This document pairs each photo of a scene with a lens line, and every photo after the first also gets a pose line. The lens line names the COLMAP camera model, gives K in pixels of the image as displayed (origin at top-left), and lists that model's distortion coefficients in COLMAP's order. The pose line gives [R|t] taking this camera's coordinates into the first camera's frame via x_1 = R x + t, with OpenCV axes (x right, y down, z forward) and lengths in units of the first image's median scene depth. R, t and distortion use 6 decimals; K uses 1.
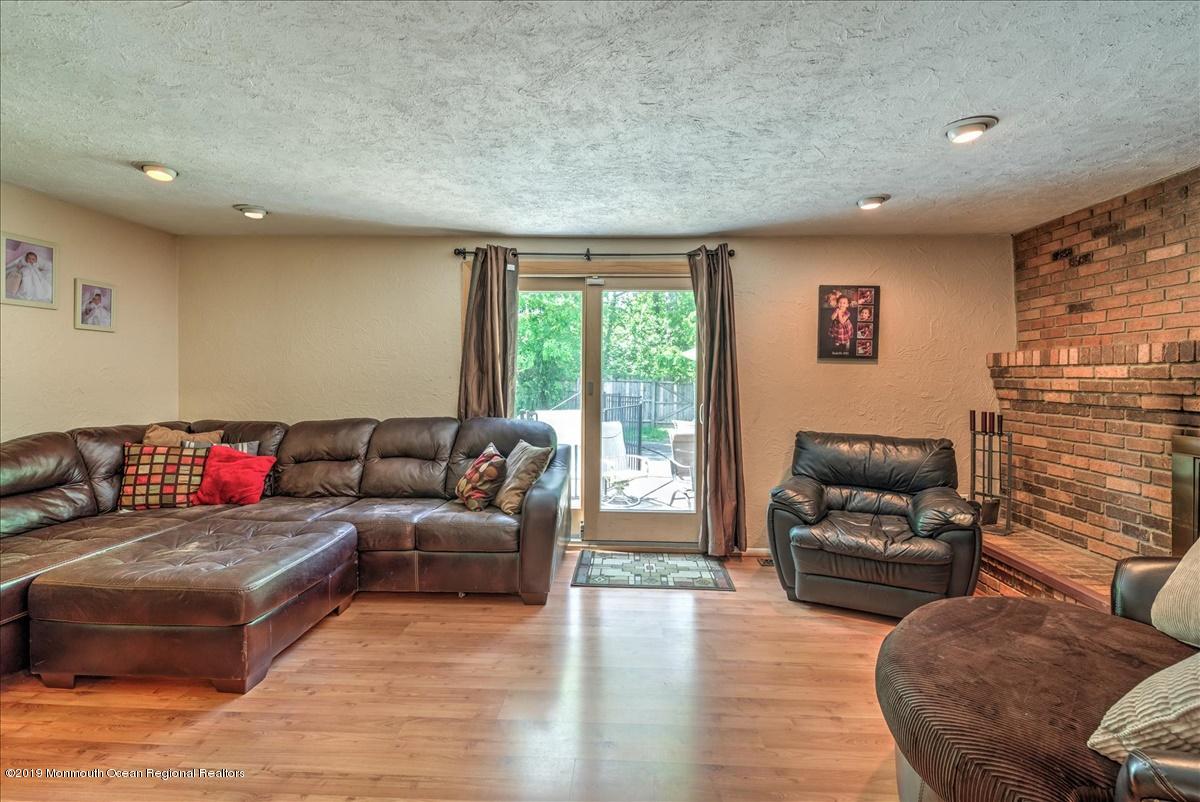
lens RADIAL K [[537.0, 0, 601.4], [0, 537.0, 387.5], [0, 0, 1]] dist [0.002936, 0.000107]
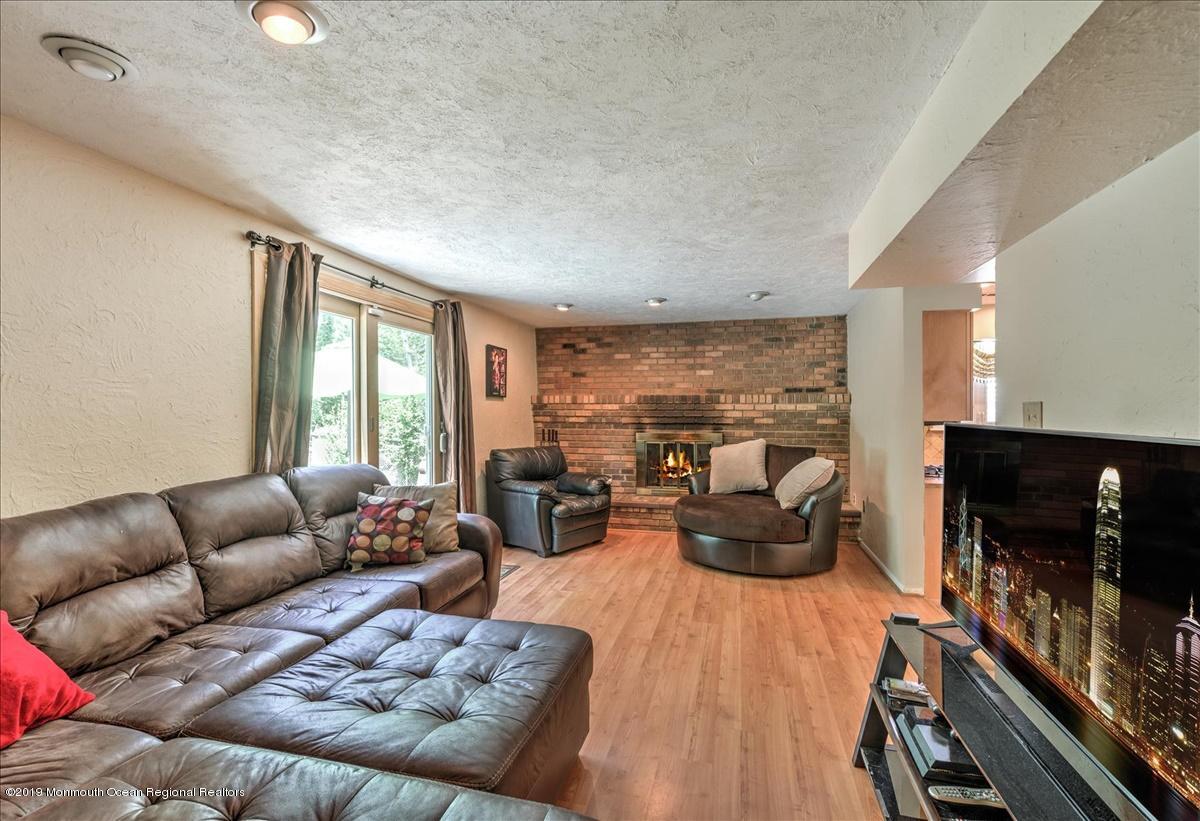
lens RADIAL K [[543.2, 0, 600.0], [0, 543.2, 410.5], [0, 0, 1]] dist [-0.000335, -0.000276]
pose [[0.201999, -0.008700, 0.979347, -1.055082], [0.023047, 0.999726, 0.004128, -0.021124], [-0.979115, 0.021737, 0.202144, 0.506547]]
